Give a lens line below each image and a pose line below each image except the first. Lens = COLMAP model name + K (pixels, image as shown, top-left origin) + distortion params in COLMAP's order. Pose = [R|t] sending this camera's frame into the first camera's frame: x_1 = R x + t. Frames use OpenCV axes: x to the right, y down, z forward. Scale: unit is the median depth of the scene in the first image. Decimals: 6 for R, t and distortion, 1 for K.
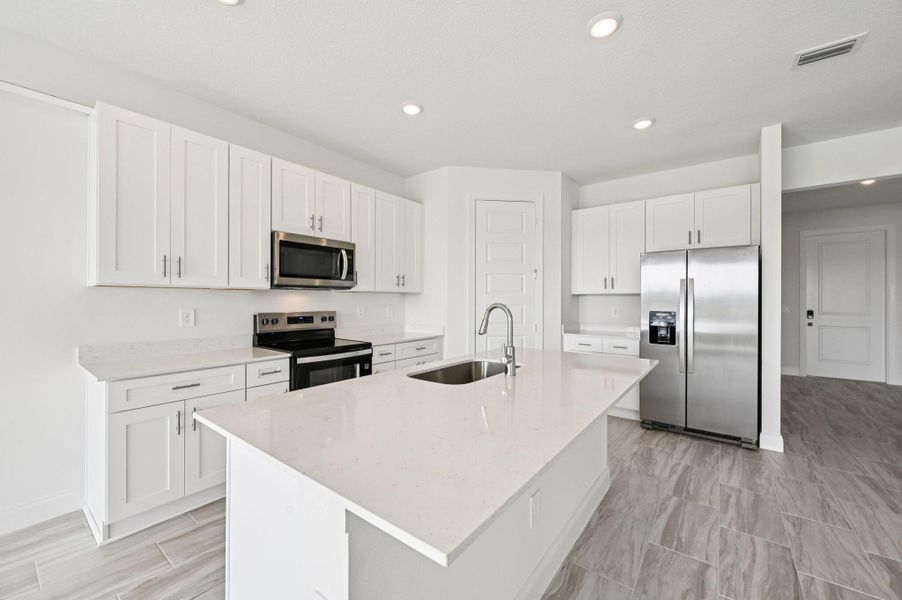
lens RADIAL K [[360.7, 0, 454.3], [0, 360.7, 295.3], [0, 0, 1]] dist [-0.000424, -0.000107]
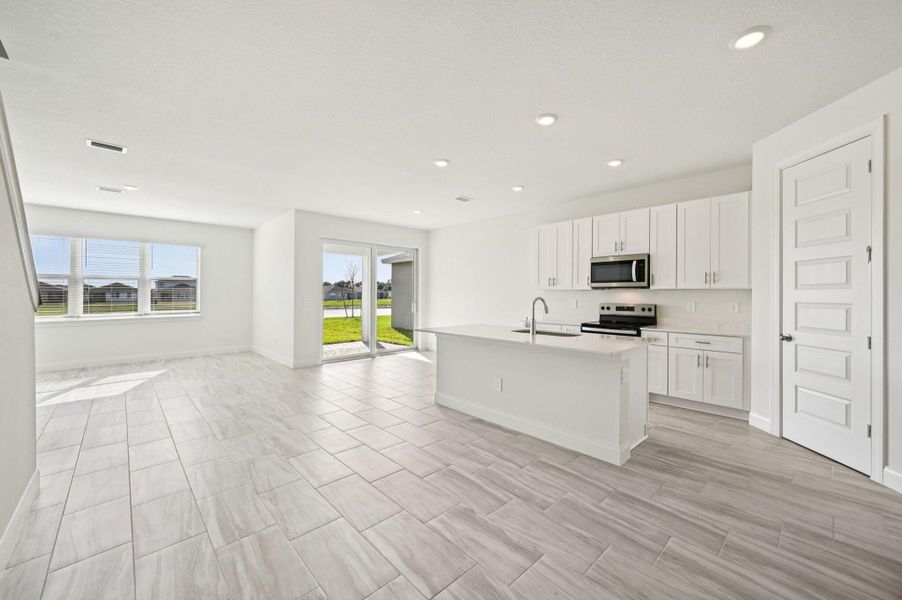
lens RADIAL K [[350.0, 0, 452.8], [0, 350.0, 295.8], [0, 0, 1]] dist [-0.000776, -0.000047]
pose [[-0.161693, 0.006946, -0.986817, 1.457368], [0.006404, 0.999962, 0.005989, -0.001273], [0.986820, -0.005351, -0.161731, 0.624861]]
